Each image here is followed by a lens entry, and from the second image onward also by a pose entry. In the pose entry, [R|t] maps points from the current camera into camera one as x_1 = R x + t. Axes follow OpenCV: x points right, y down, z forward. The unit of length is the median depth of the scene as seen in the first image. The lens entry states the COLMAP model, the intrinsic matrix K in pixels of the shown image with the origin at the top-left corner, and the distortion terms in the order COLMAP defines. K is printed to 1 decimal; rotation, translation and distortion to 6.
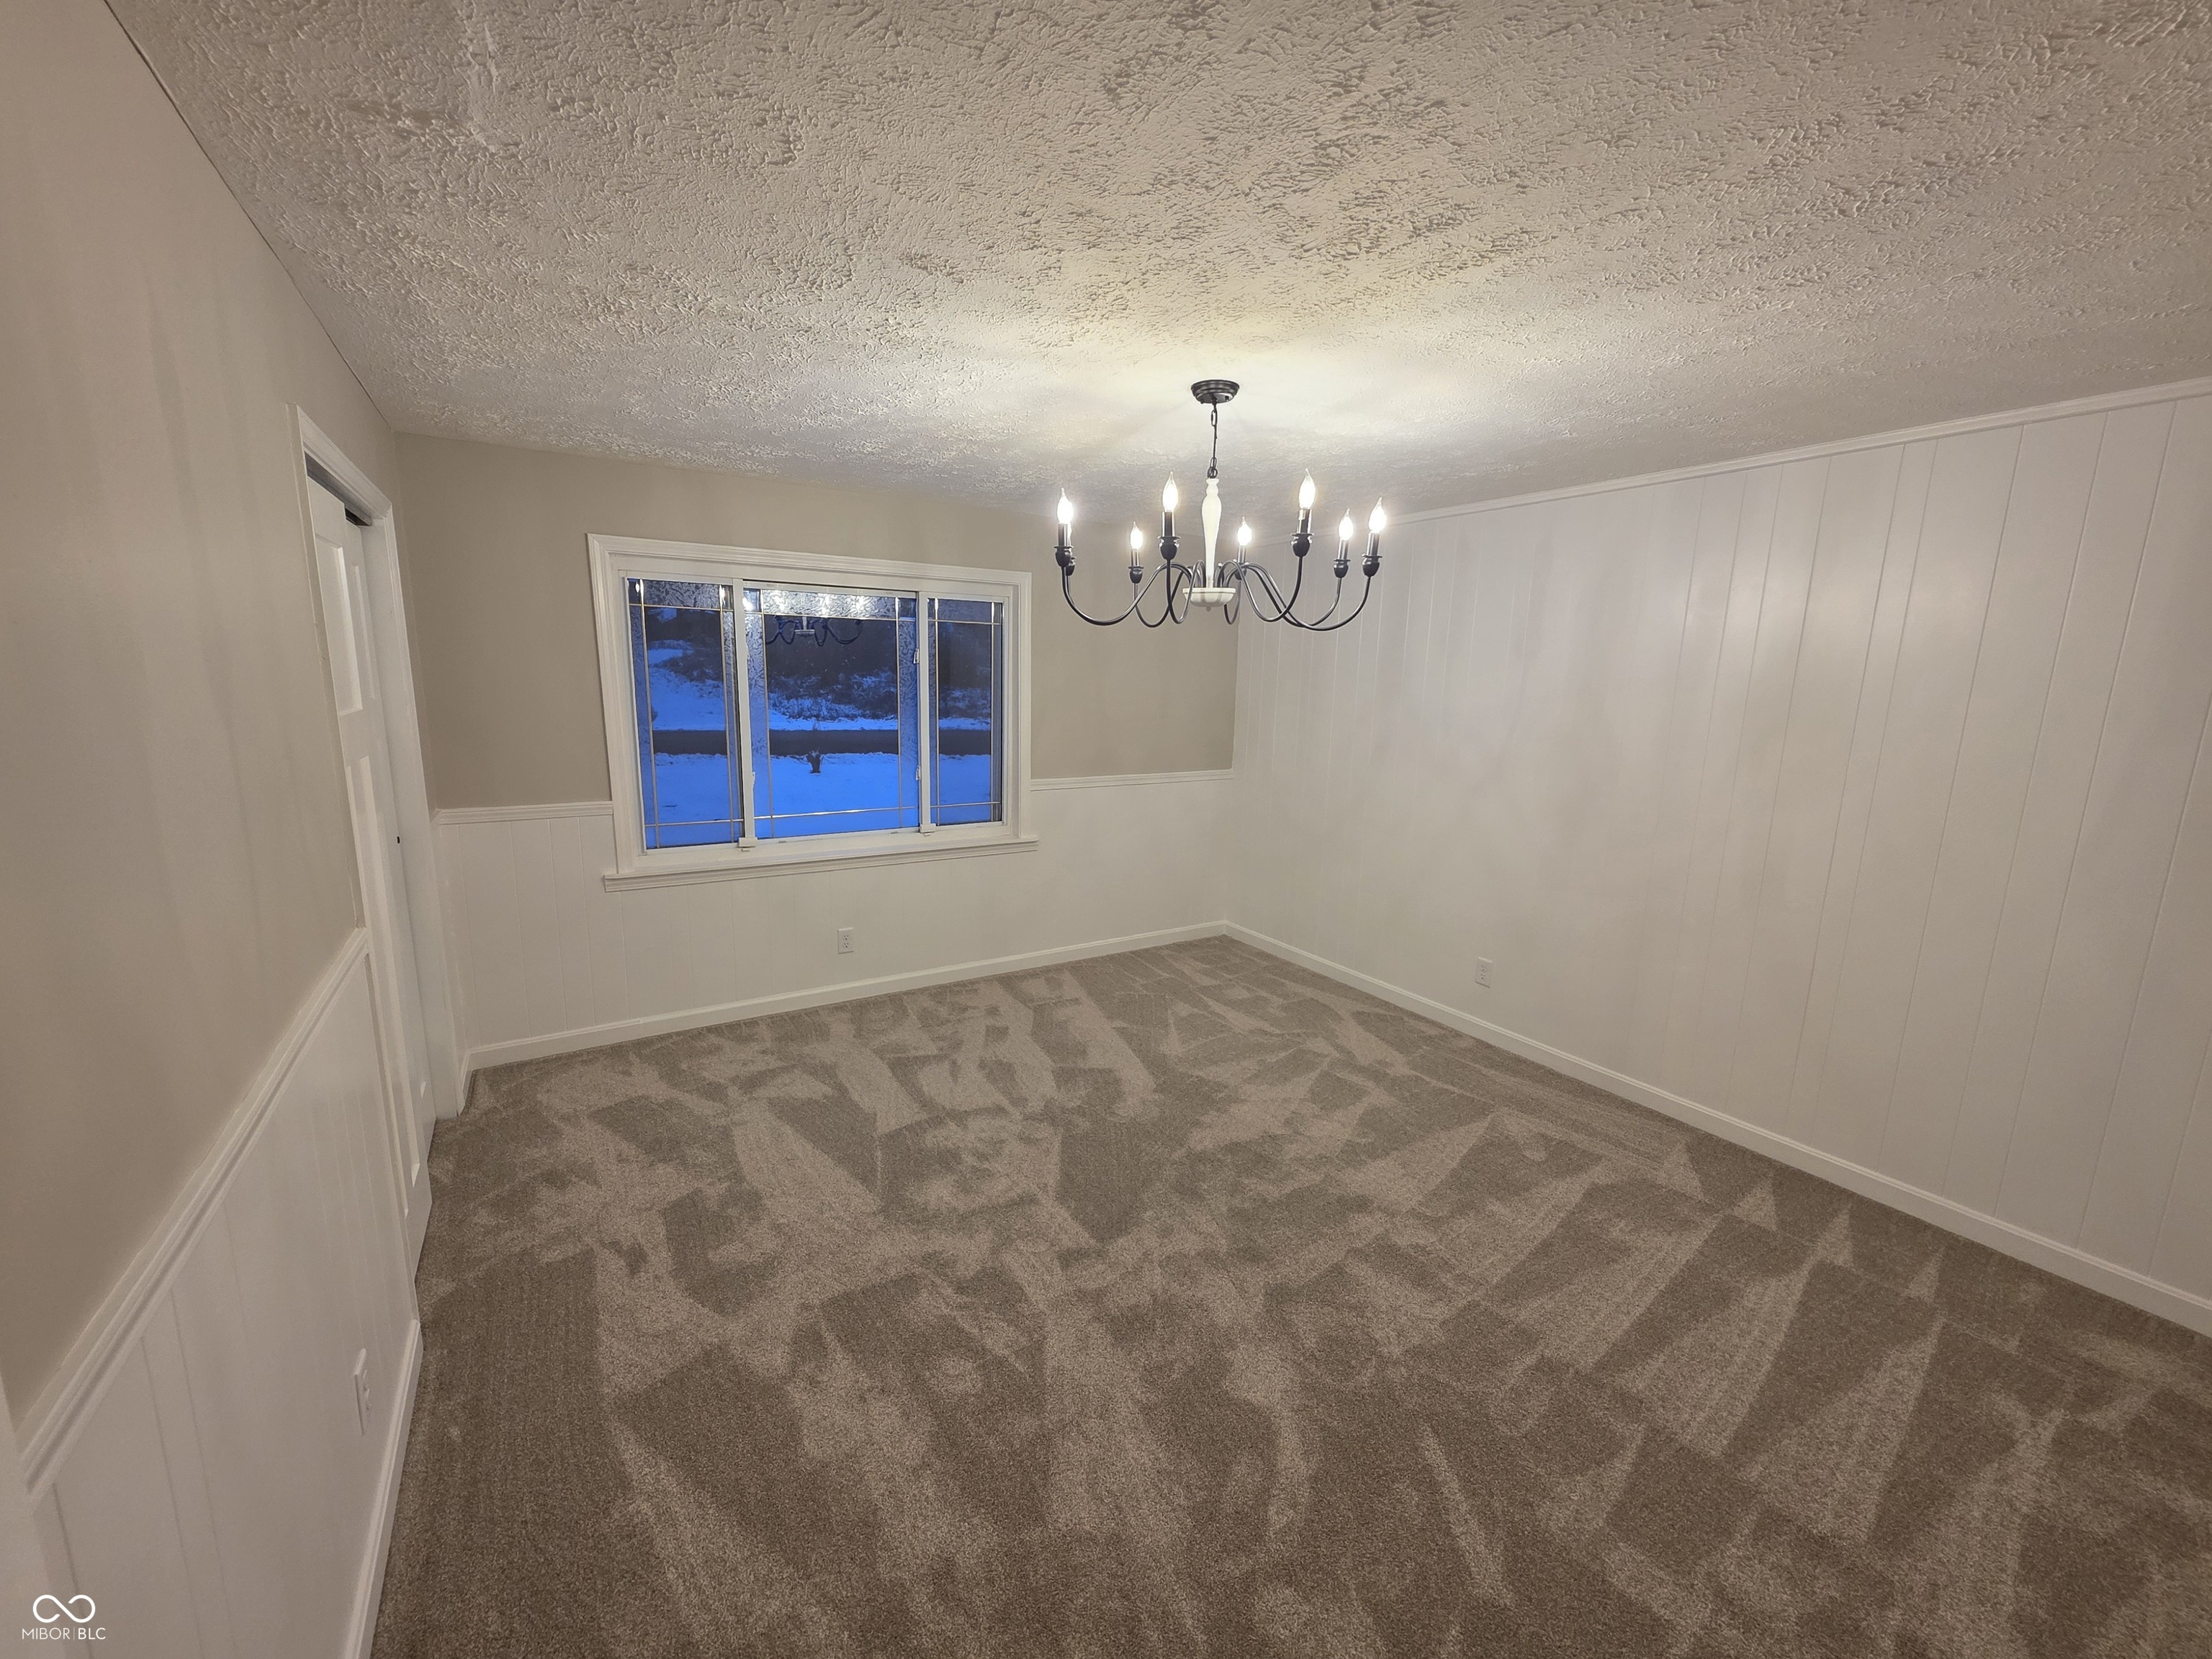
lens RADIAL K [[879.5, 0, 1094.6], [0, 879.5, 827.2], [0, 0, 1]] dist [0.005591, -0.001167]
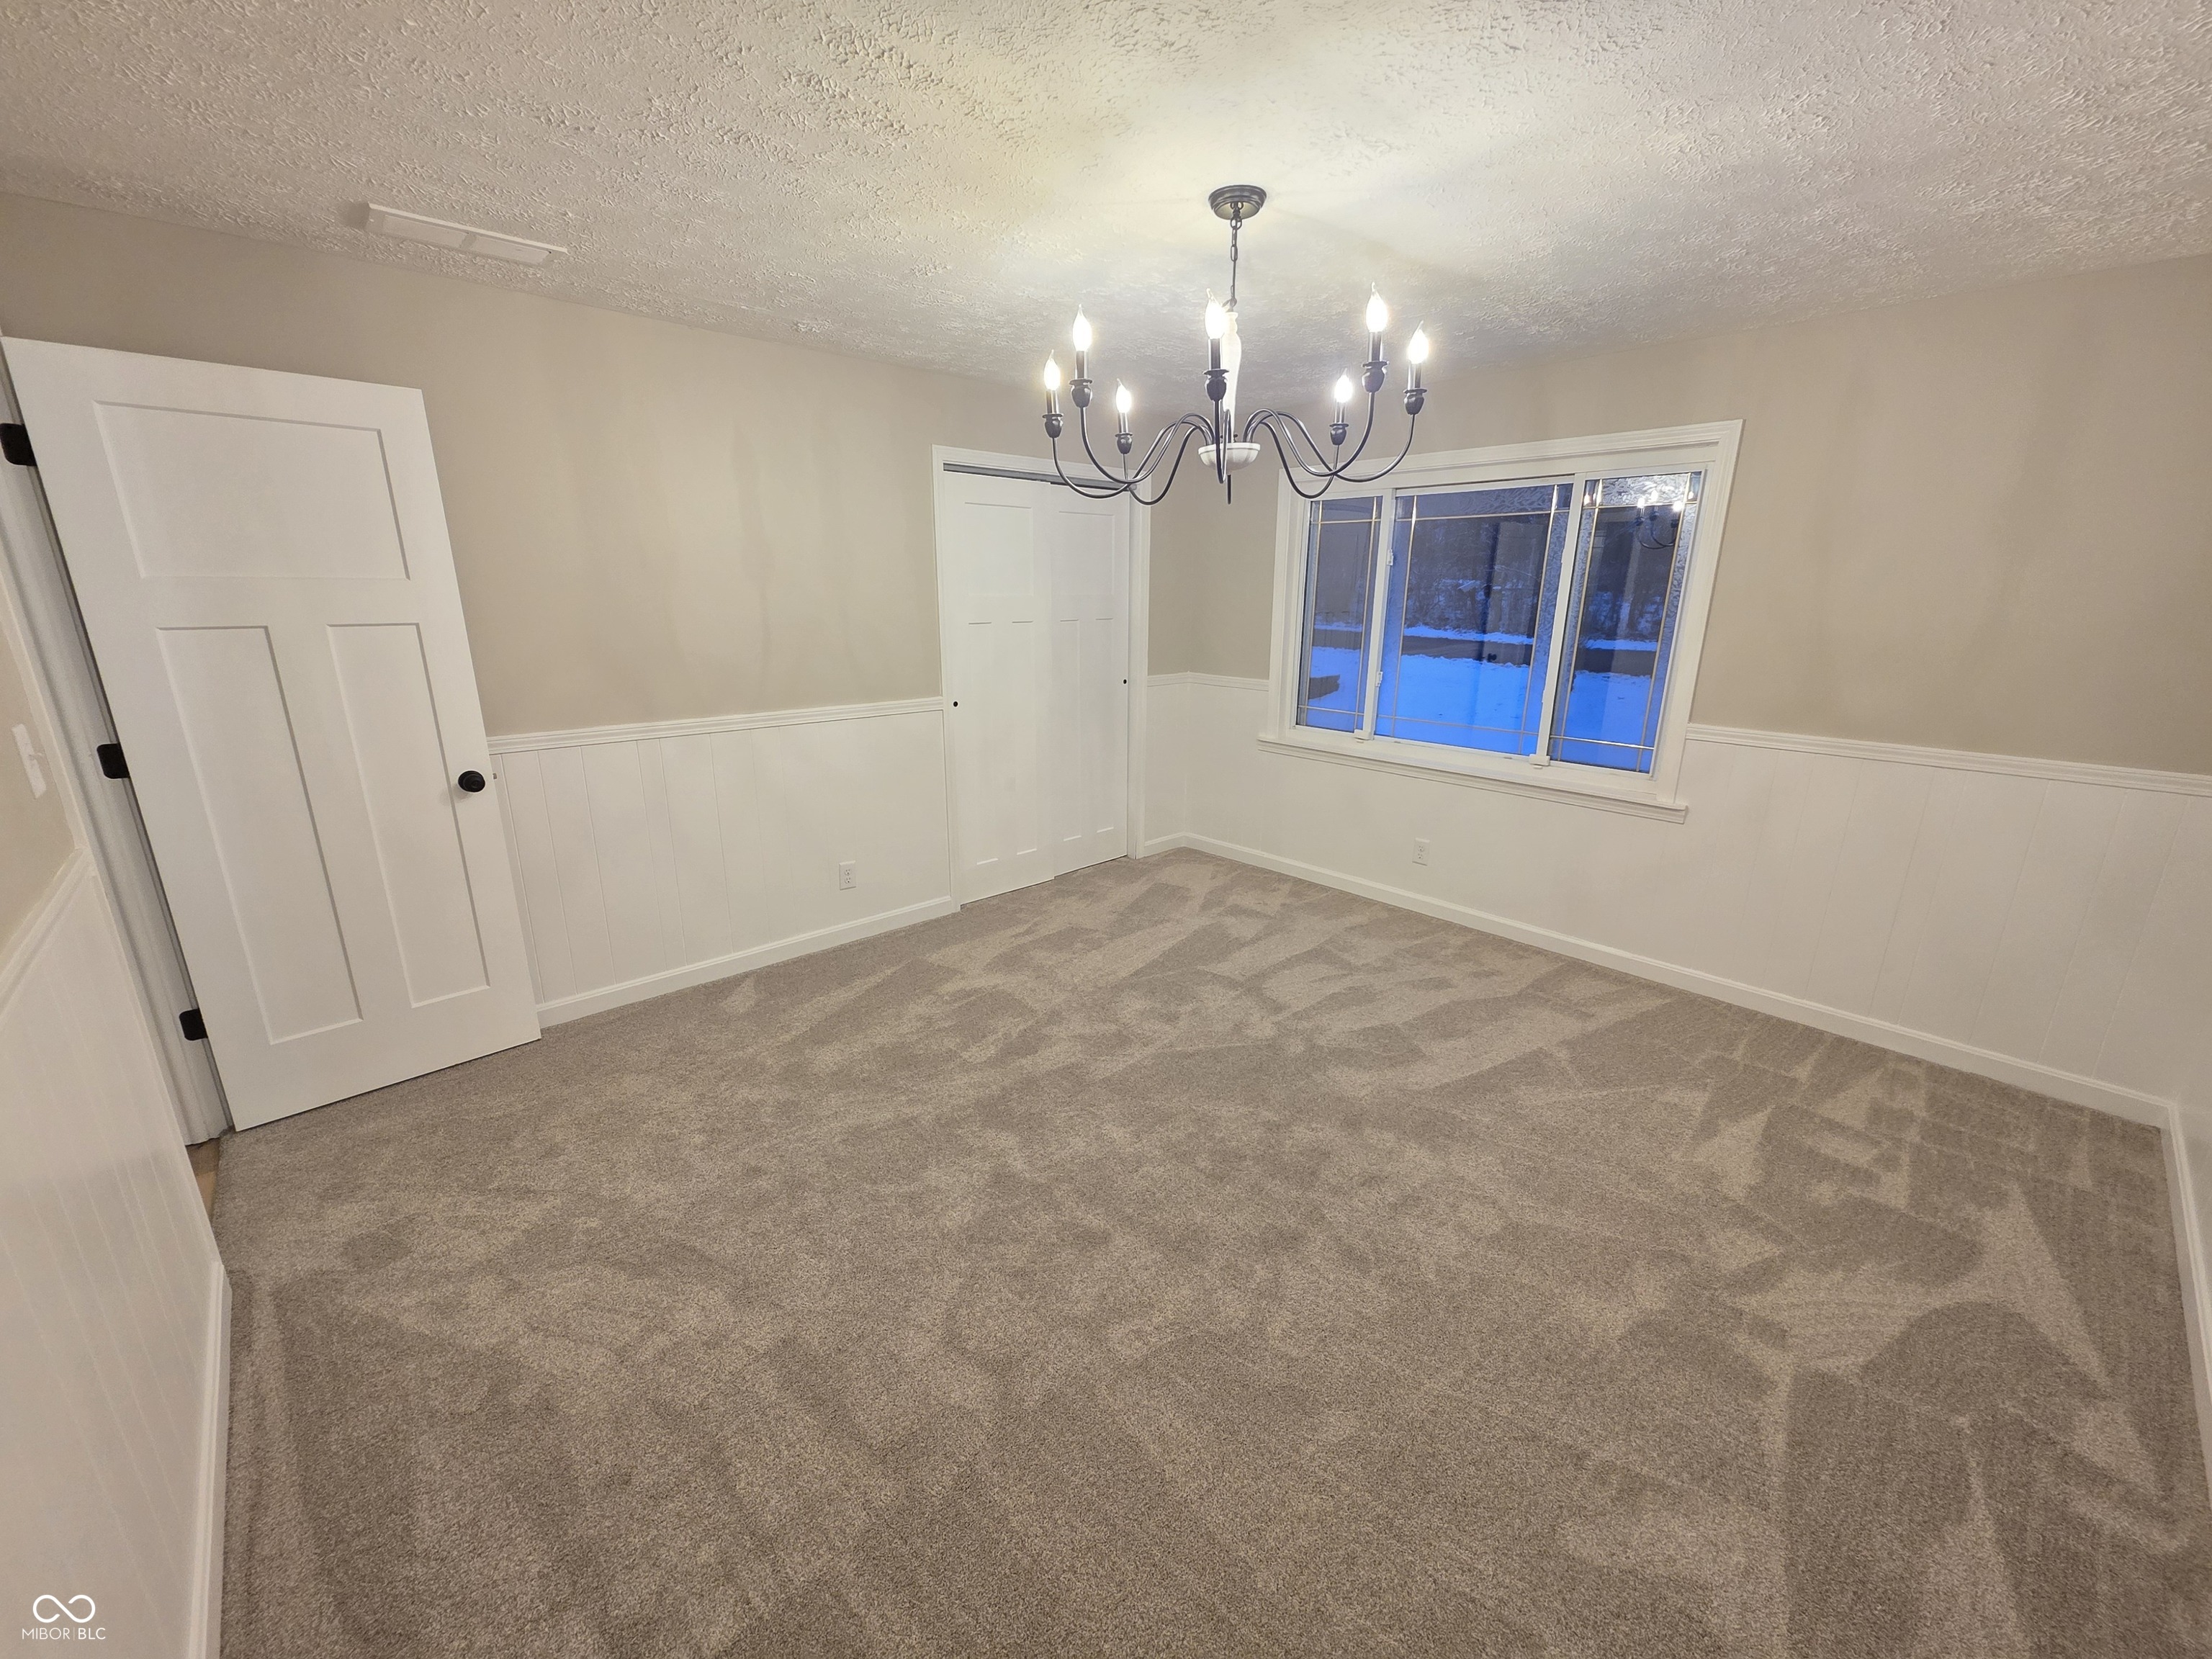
lens RADIAL K [[879.5, 0, 1099.4], [0, 879.5, 836.1], [0, 0, 1]] dist [0.005591, -0.001167]
pose [[0.186478, 0.252362, -0.949494, 0.629738], [-0.174984, 0.959525, 0.220662, -0.046368], [0.966751, 0.124998, 0.223090, 0.453236]]
